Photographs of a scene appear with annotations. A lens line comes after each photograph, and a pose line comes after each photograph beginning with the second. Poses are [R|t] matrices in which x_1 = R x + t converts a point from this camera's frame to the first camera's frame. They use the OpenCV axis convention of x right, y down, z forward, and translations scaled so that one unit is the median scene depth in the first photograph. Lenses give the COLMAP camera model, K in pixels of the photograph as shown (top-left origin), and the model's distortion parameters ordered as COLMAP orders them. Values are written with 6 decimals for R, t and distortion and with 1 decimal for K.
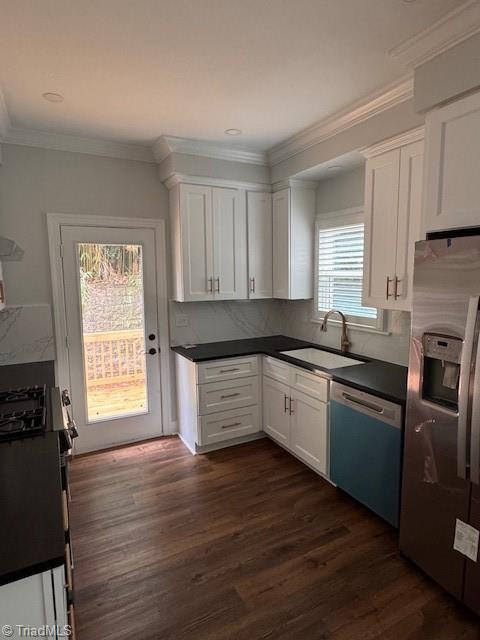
lens RADIAL K [[367.1, 0, 238.3], [0, 367.1, 316.9], [0, 0, 1]] dist [0.001993, 0.004756]
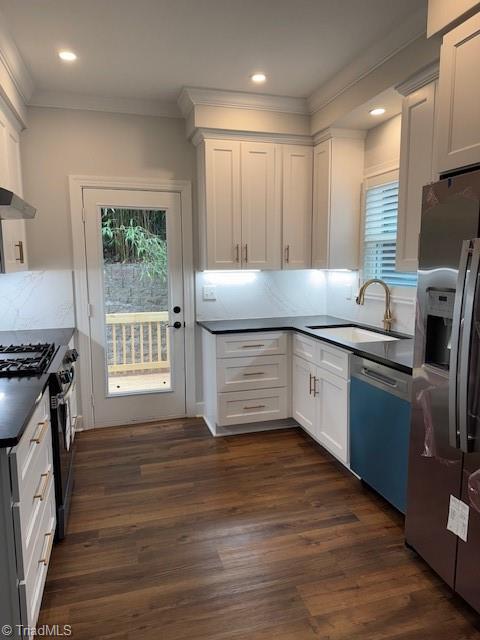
lens RADIAL K [[450.2, 0, 241.9], [0, 450.2, 322.6], [0, 0, 1]] dist [0.040125, -0.025319]
pose [[0.980322, 0.031173, -0.194927, 0.176634], [-0.028229, 0.999442, 0.017866, 0.074605], [0.195375, -0.012012, 0.980655, -0.099426]]
